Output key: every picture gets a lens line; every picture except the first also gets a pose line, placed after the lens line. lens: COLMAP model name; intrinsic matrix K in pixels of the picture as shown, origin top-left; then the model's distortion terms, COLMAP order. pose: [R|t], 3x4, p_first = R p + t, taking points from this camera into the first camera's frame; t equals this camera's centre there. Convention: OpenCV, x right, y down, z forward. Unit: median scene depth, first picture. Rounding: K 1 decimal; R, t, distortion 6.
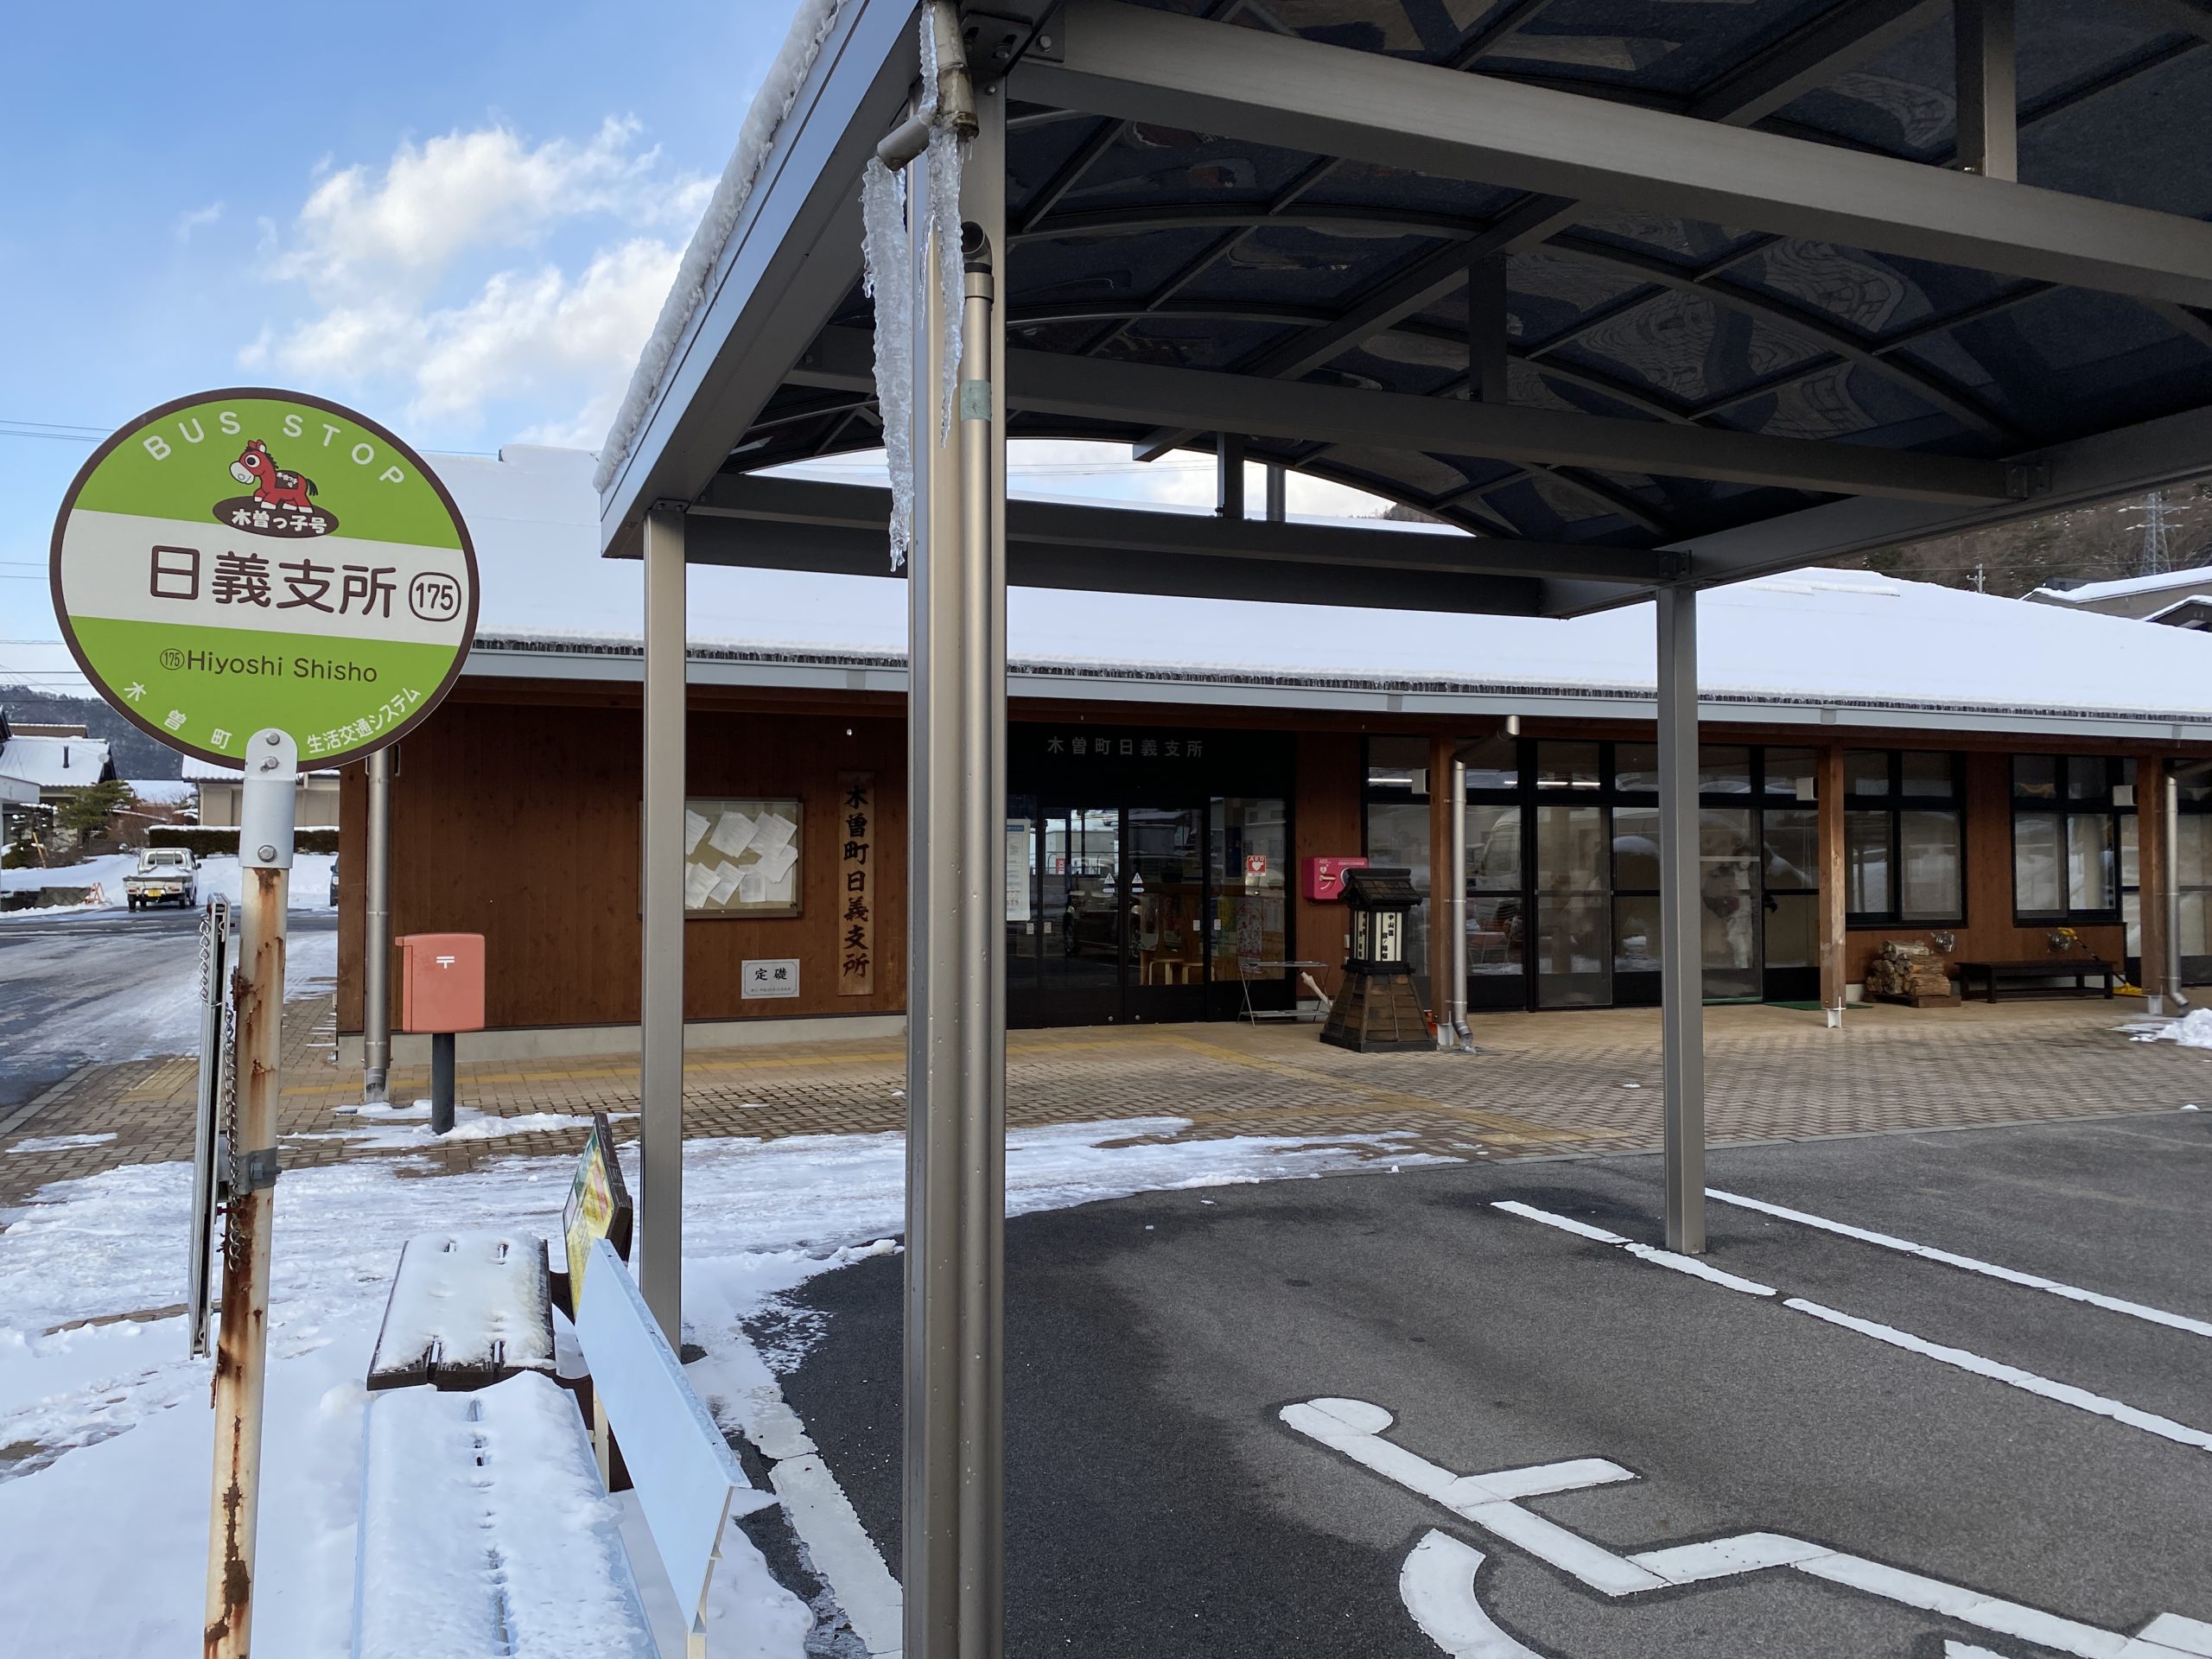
lens RADIAL K [[1681.5, 0, 1106.0], [0, 1681.5, 829.5], [0, 0, 1]] dist [0.060328, -0.131211]
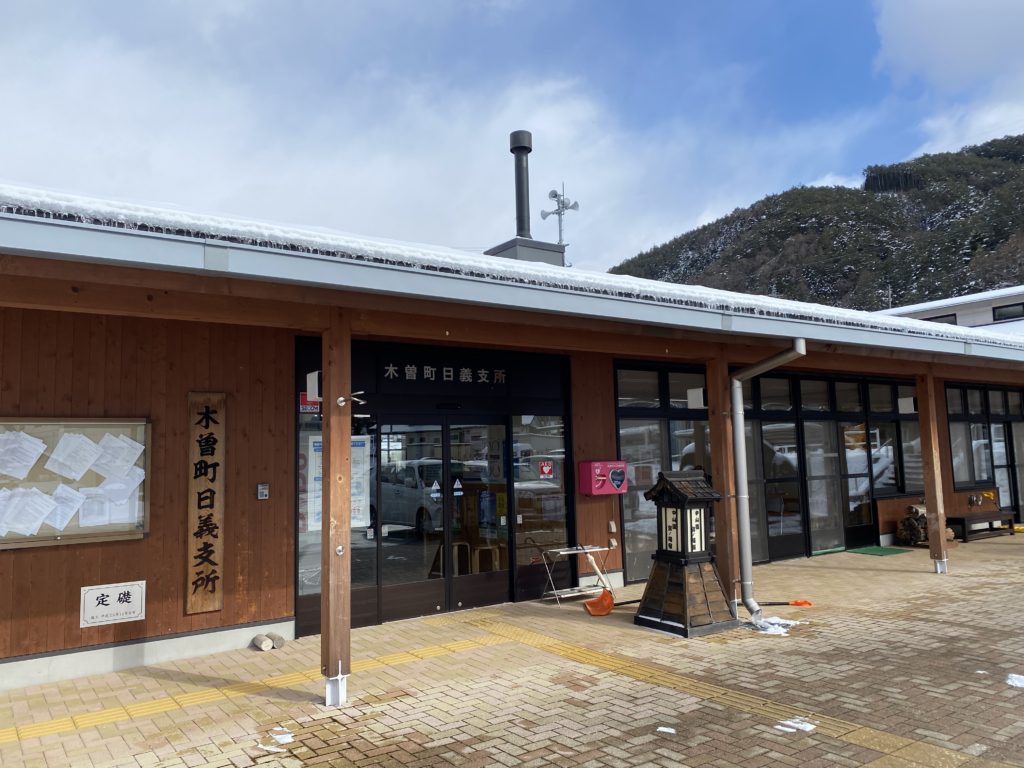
lens RADIAL K [[778.4, 0, 512.0], [0, 778.4, 384.0], [0, 0, 1]] dist [0.060328, -0.131211]
pose [[0.974594, -0.006235, 0.223893, -0.073156], [0.024216, 0.996686, -0.077657, 0.002331], [-0.222667, 0.081106, 0.971515, 0.488384]]
